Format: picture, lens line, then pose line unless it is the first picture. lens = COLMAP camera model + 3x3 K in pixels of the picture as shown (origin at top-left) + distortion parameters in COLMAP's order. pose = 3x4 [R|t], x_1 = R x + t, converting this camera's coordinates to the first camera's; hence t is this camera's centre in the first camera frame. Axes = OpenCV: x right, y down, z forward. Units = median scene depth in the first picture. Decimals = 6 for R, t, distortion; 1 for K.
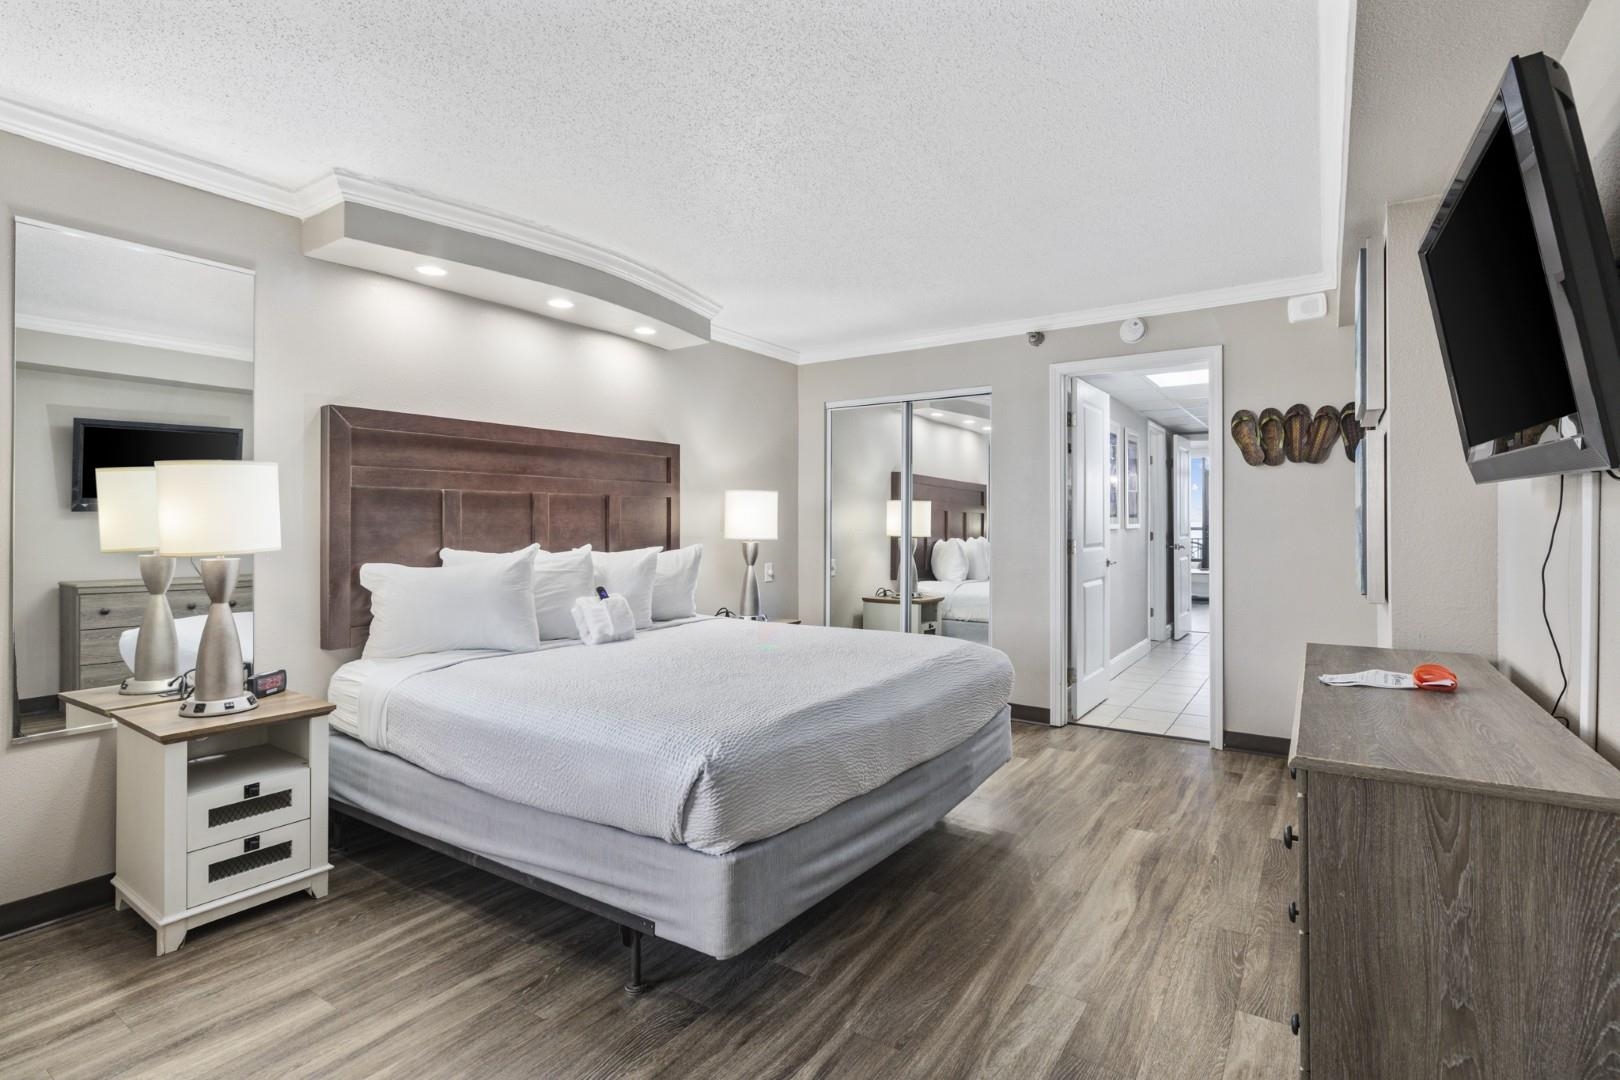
lens RADIAL K [[760.2, 0, 794.2], [0, 760.2, 529.2], [0, 0, 1]] dist [0.003142, -0.000110]
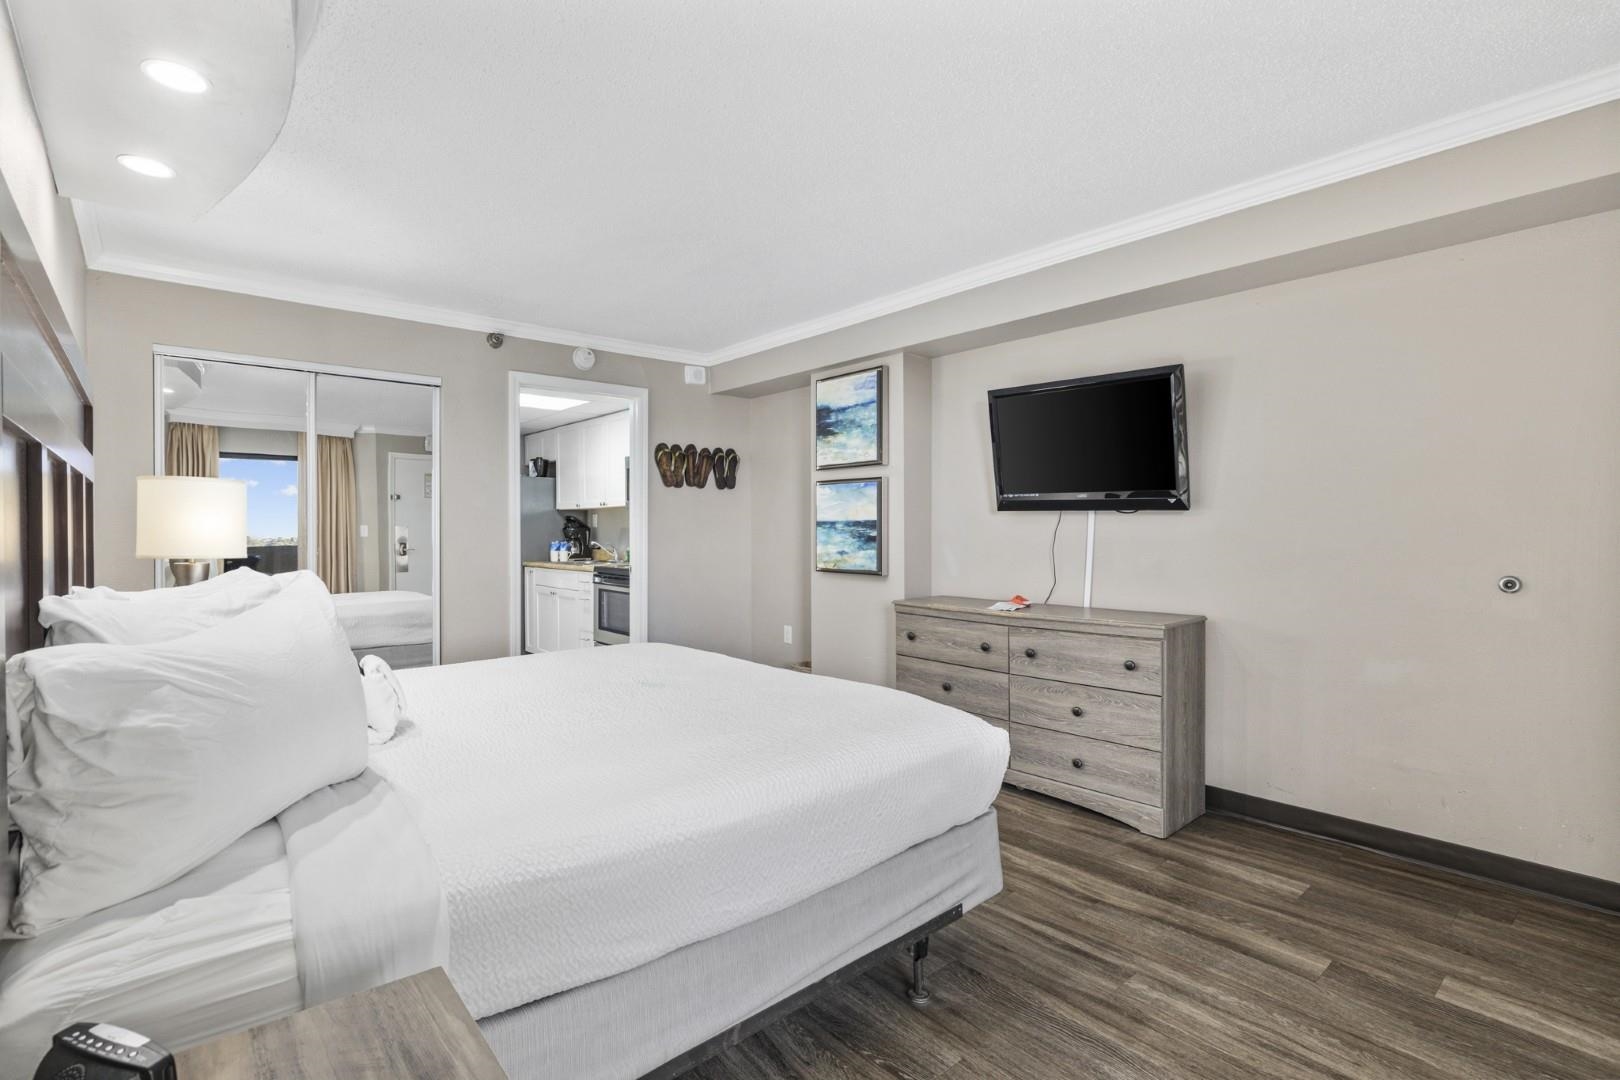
lens RADIAL K [[760.2, 0, 799.9], [0, 760.2, 537.8], [0, 0, 1]] dist [0.003142, -0.000110]
pose [[0.268292, -0.011200, 0.963273, -0.606665], [0.014776, 0.999863, 0.007510, -0.002421], [-0.963224, 0.012218, 0.268421, 0.444335]]
